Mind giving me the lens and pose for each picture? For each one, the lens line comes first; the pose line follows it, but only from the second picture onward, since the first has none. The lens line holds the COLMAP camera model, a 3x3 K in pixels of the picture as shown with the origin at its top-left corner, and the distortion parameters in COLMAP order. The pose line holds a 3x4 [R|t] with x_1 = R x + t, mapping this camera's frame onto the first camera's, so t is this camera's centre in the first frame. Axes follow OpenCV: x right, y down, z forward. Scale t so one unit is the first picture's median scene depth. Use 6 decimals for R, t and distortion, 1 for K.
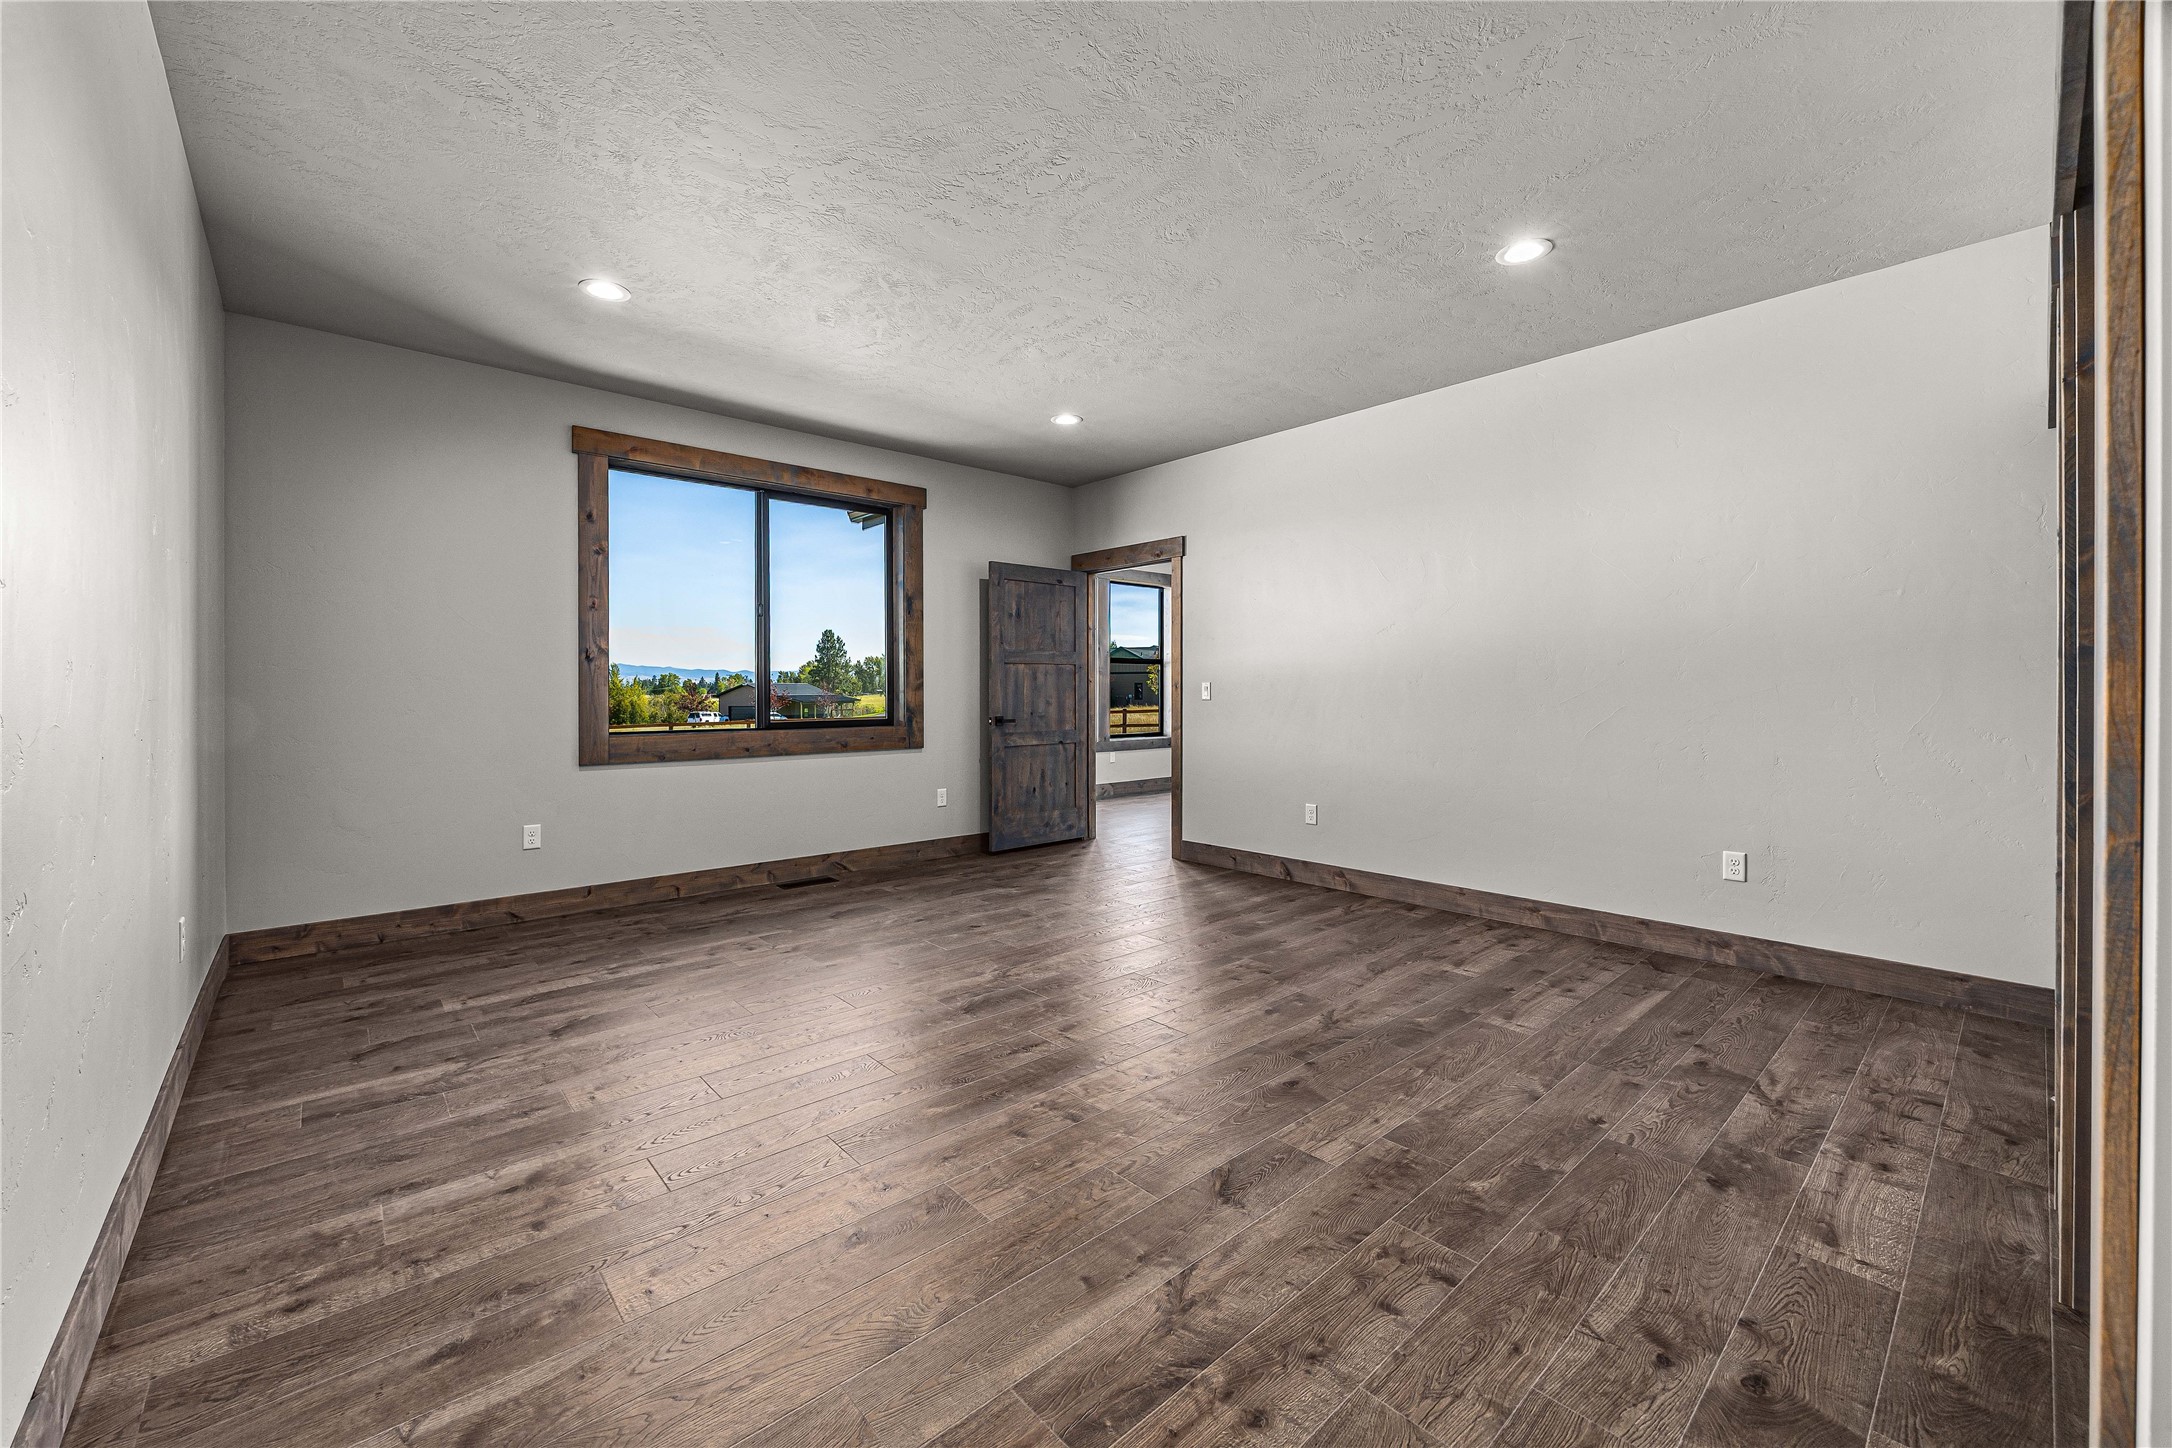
lens RADIAL K [[862.6, 0, 1070.6], [0, 862.6, 657.8], [0, 0, 1]] dist [-0.000082, -0.000377]
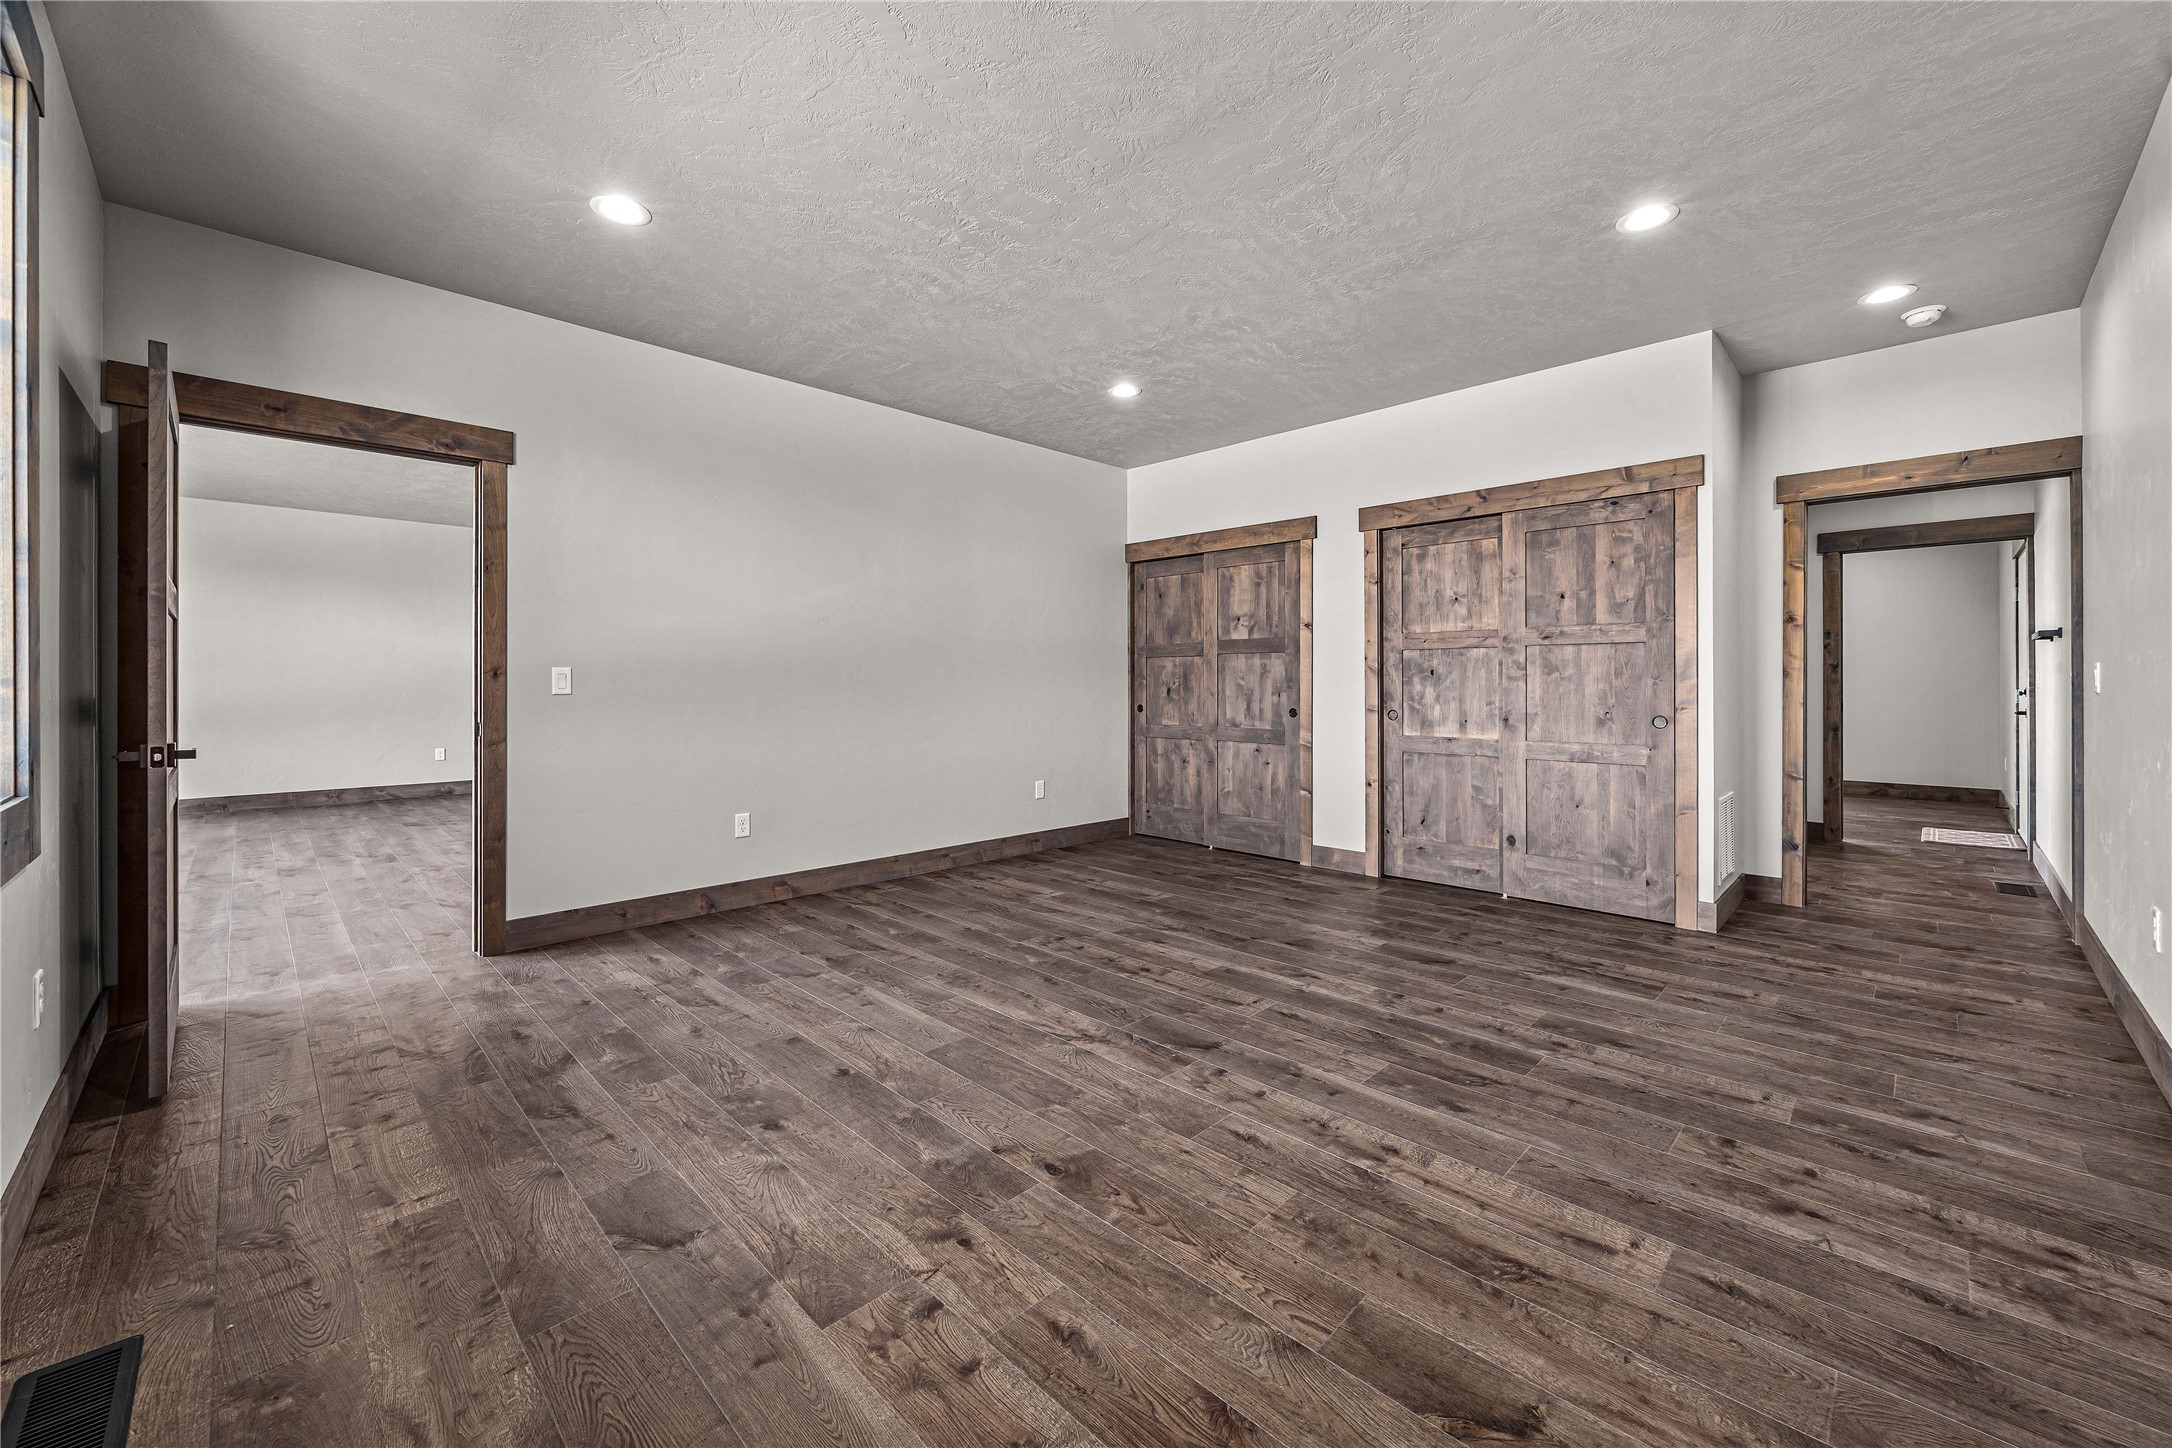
lens RADIAL K [[835.9, 0, 1076.9], [0, 835.9, 686.7], [0, 0, 1]] dist [-0.002000, 0.000814]
pose [[-0.060522, -0.004174, 0.998158, -1.455769], [-0.038520, 0.999256, 0.001843, 0.065792], [-0.997423, -0.038338, -0.060638, 1.815436]]
